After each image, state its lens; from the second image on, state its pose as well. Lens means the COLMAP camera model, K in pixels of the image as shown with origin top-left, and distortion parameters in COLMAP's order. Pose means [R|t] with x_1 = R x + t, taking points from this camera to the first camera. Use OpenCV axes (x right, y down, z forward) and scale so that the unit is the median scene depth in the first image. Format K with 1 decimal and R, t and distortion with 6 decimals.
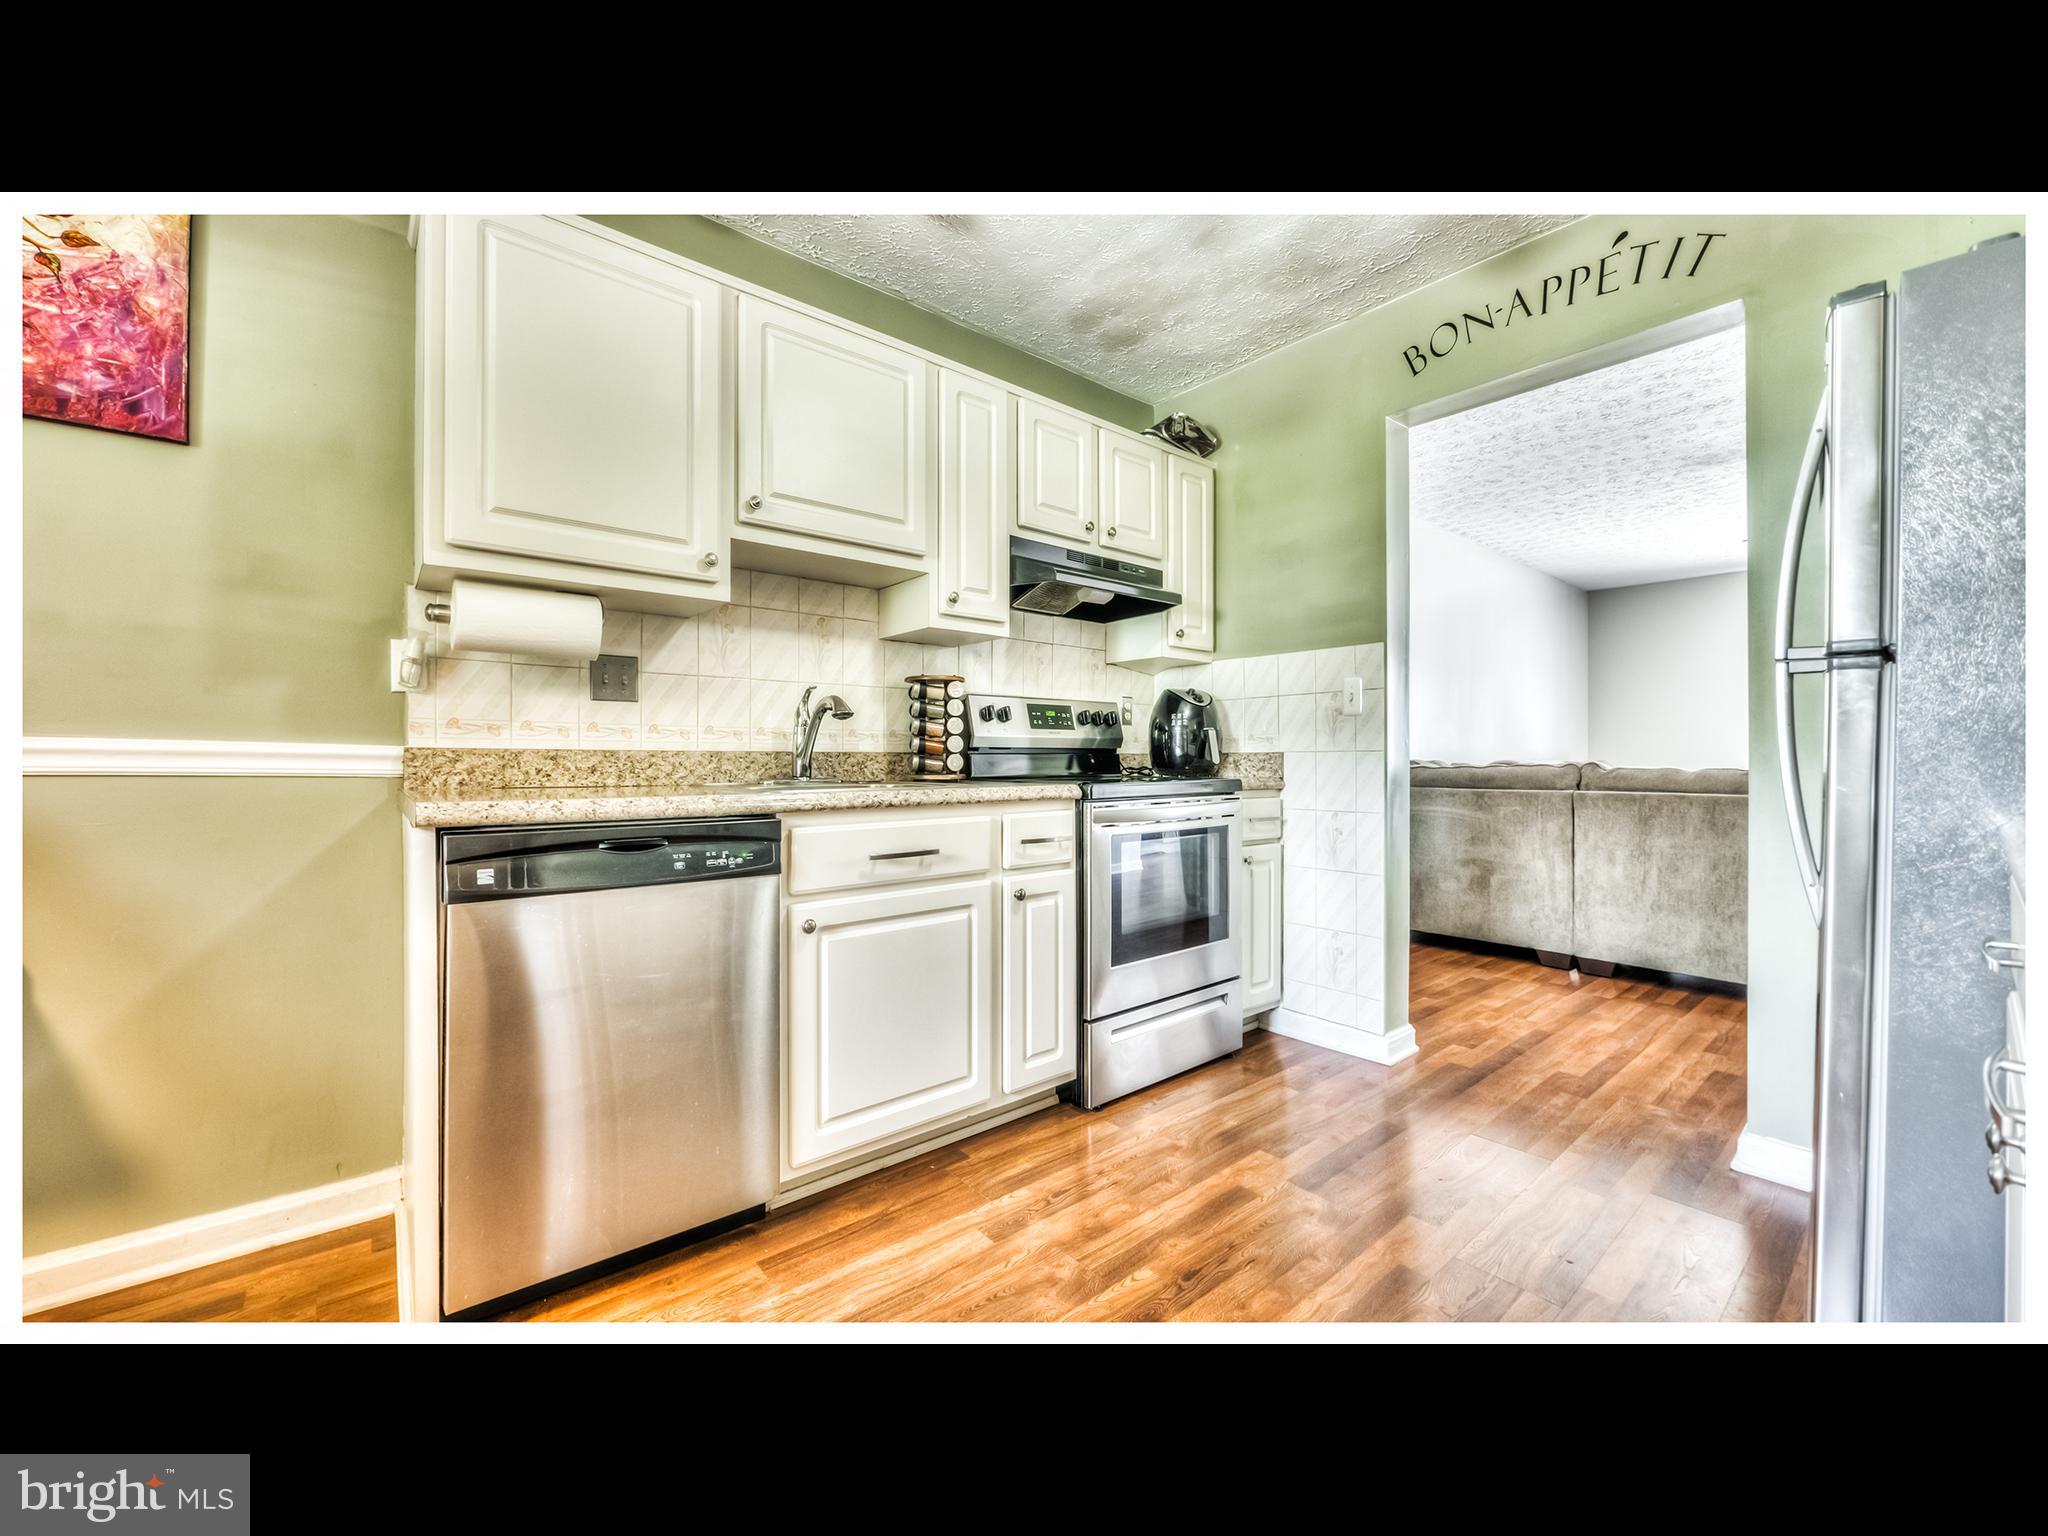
lens RADIAL K [[792.1, 0, 1002.4], [0, 792.1, 756.1], [0, 0, 1]] dist [-0.004713, 0.000170]
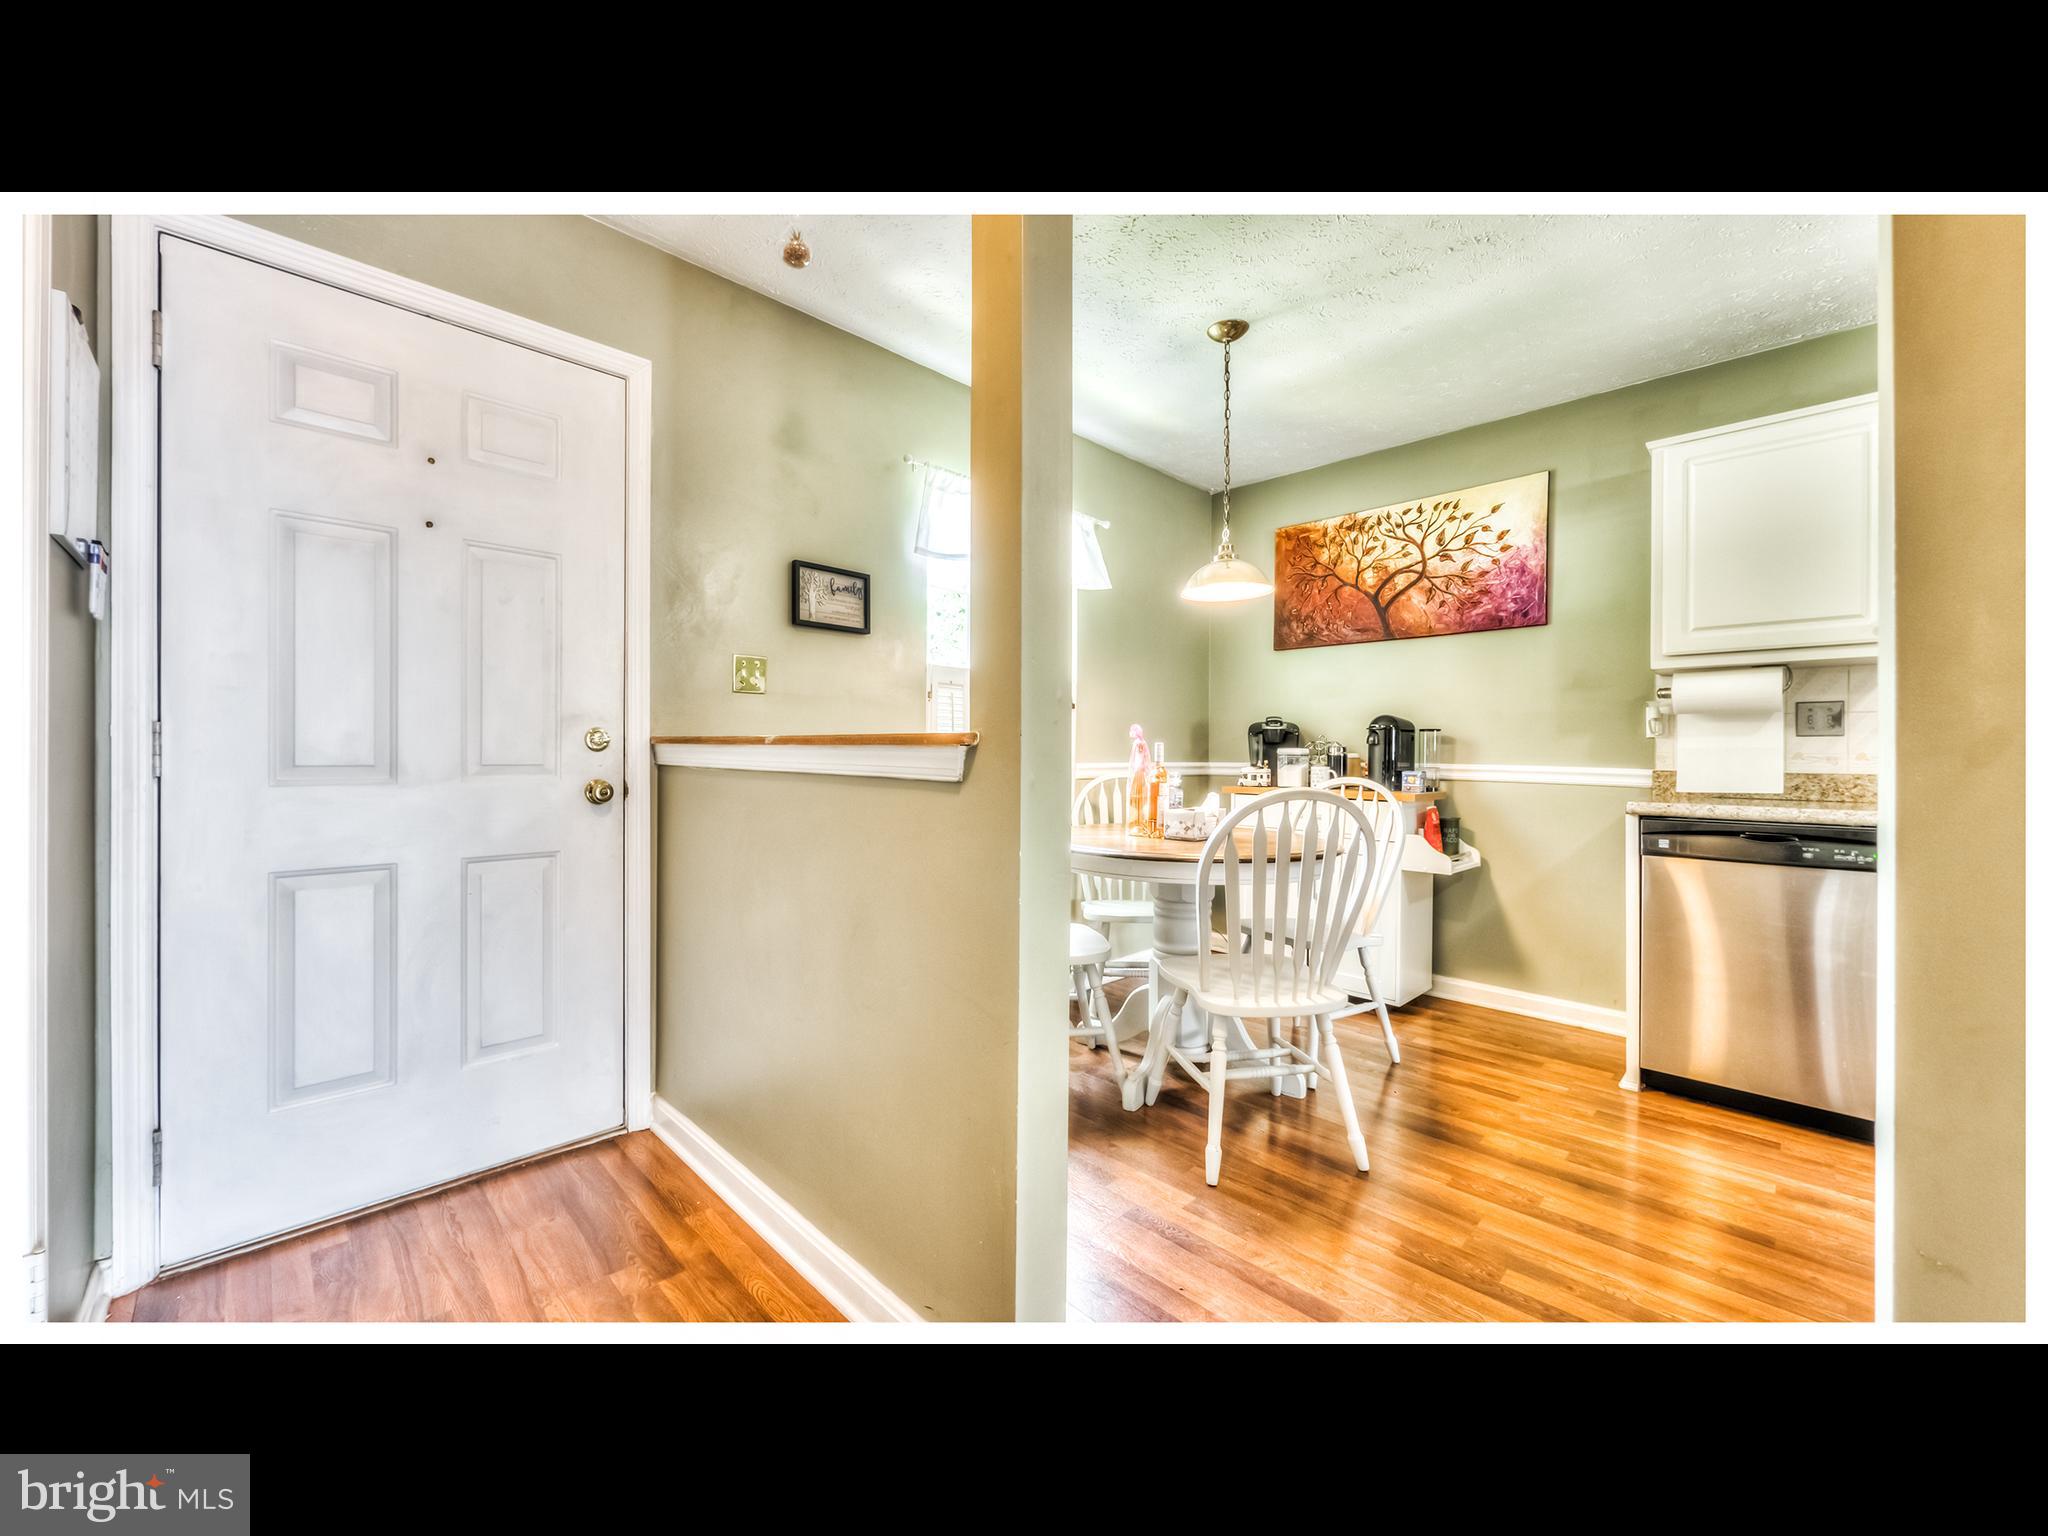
lens RADIAL K [[782.1, 0, 1011.9], [0, 782.1, 756.9], [0, 0, 1]] dist [0.004618, 0.000236]
pose [[0.100176, 0.000217, -0.994970, 0.538500], [-0.003579, 0.999994, -0.000142, -0.023942], [0.994963, 0.003575, 0.100176, -0.372651]]
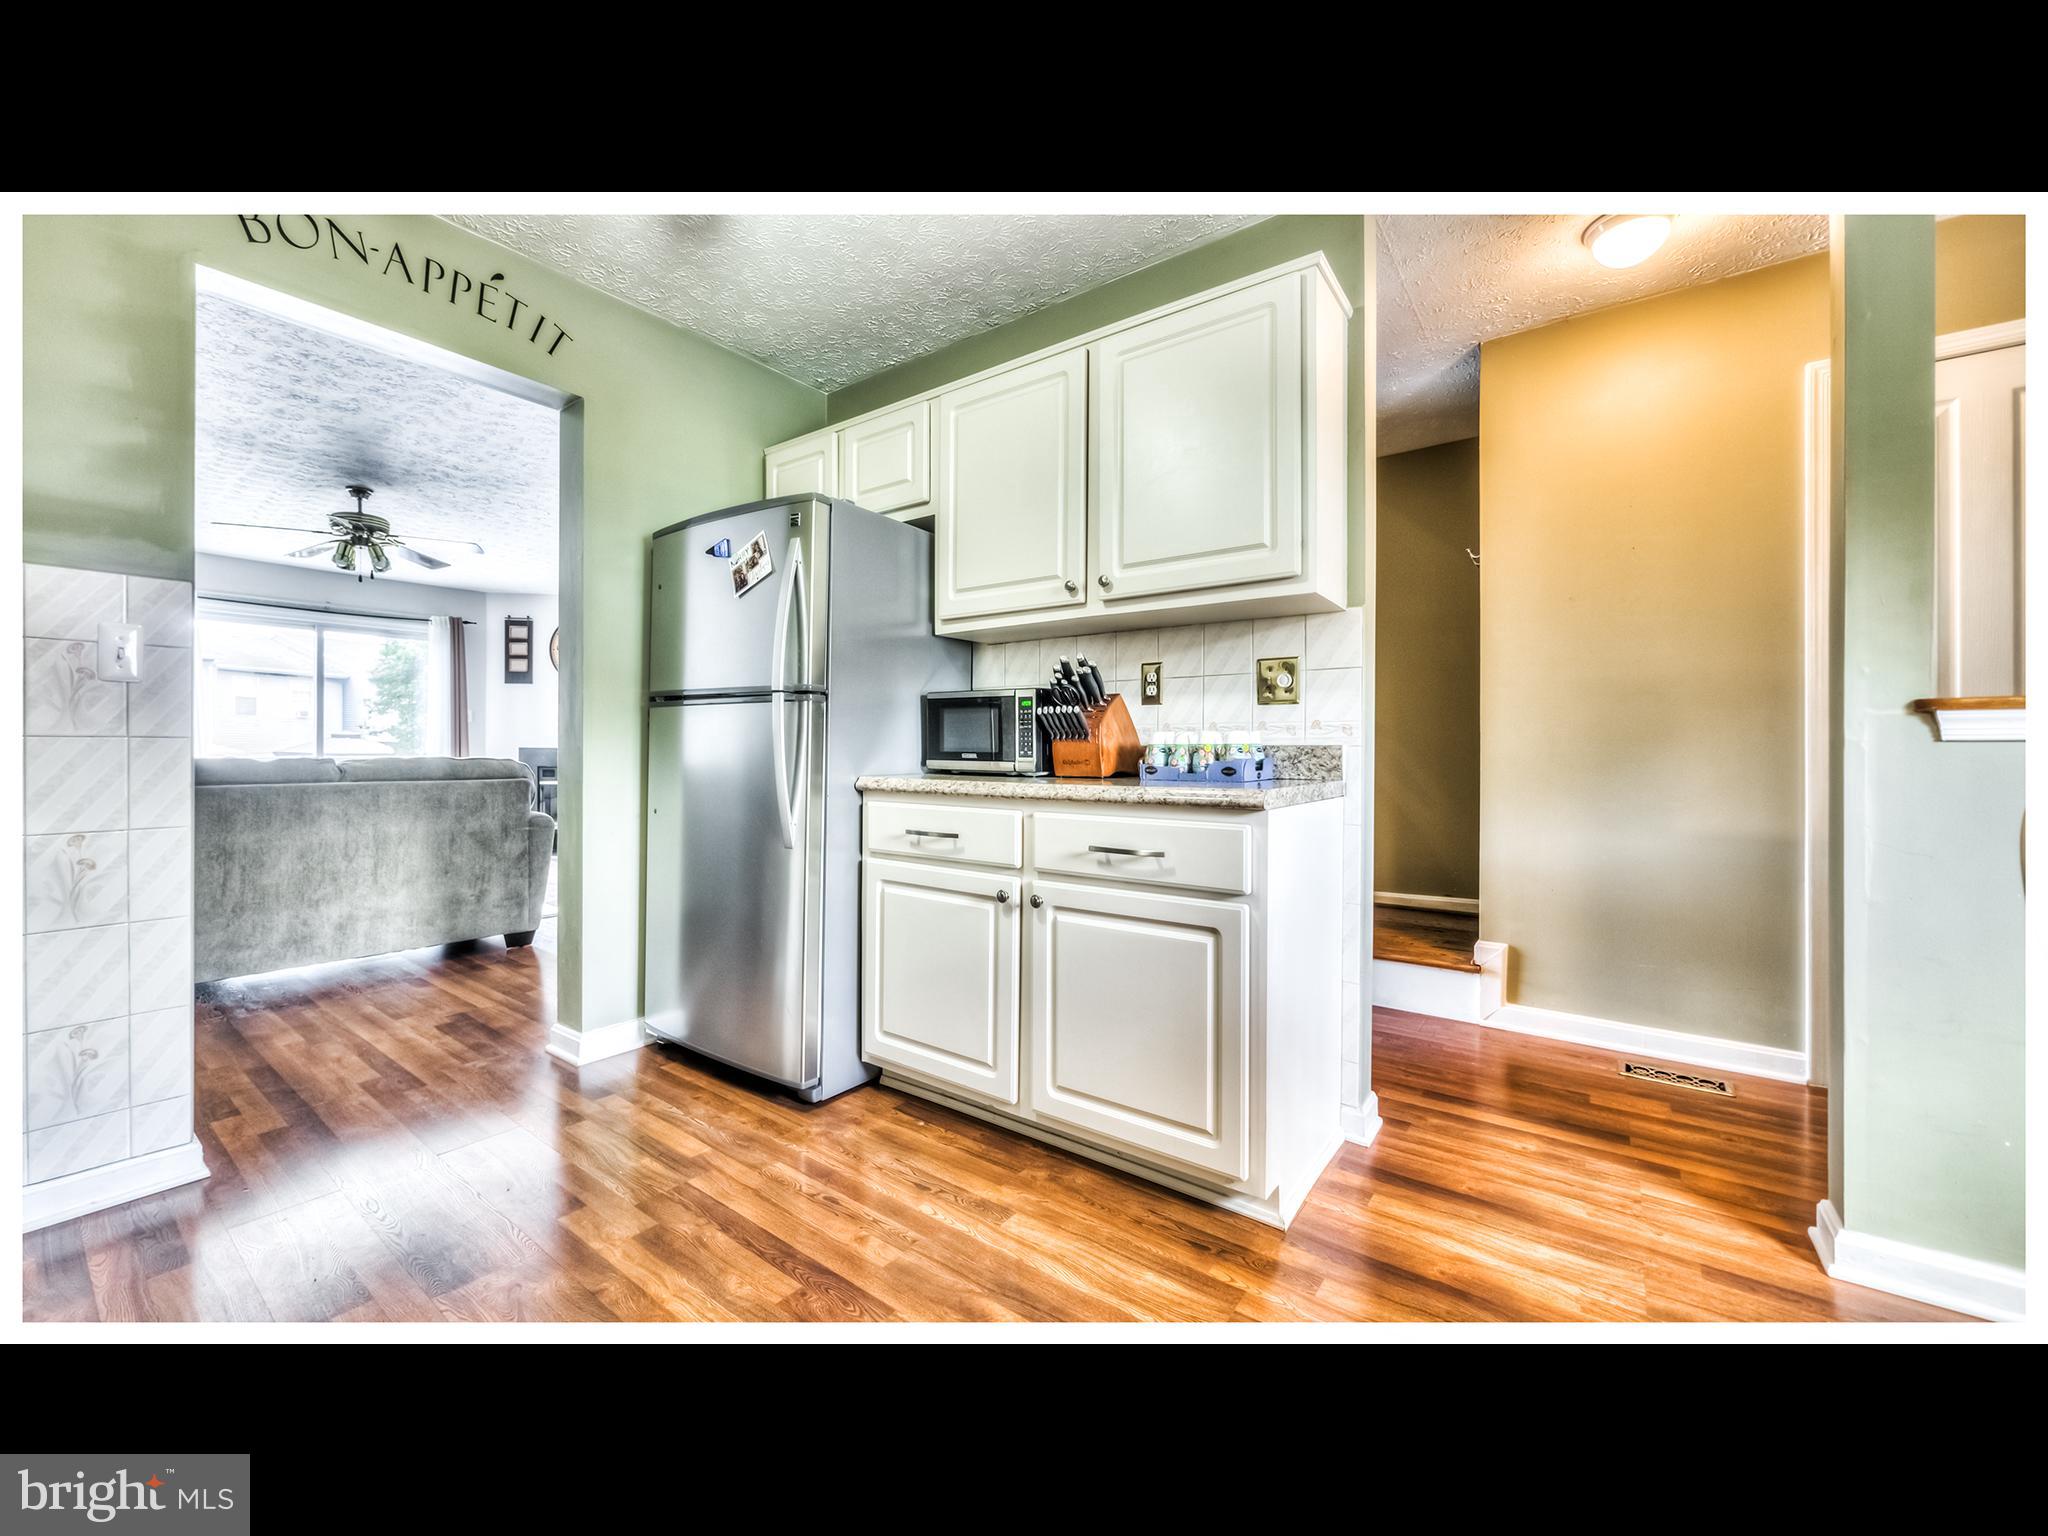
lens RADIAL K [[787.7, 0, 1017.0], [0, 787.7, 745.8], [0, 0, 1]] dist [-0.002831, -0.000446]
pose [[-0.250168, 0.002967, 0.968198, -0.383028], [-0.005936, 0.999972, -0.004598, -0.000419], [-0.968184, -0.006898, -0.250144, 0.471445]]
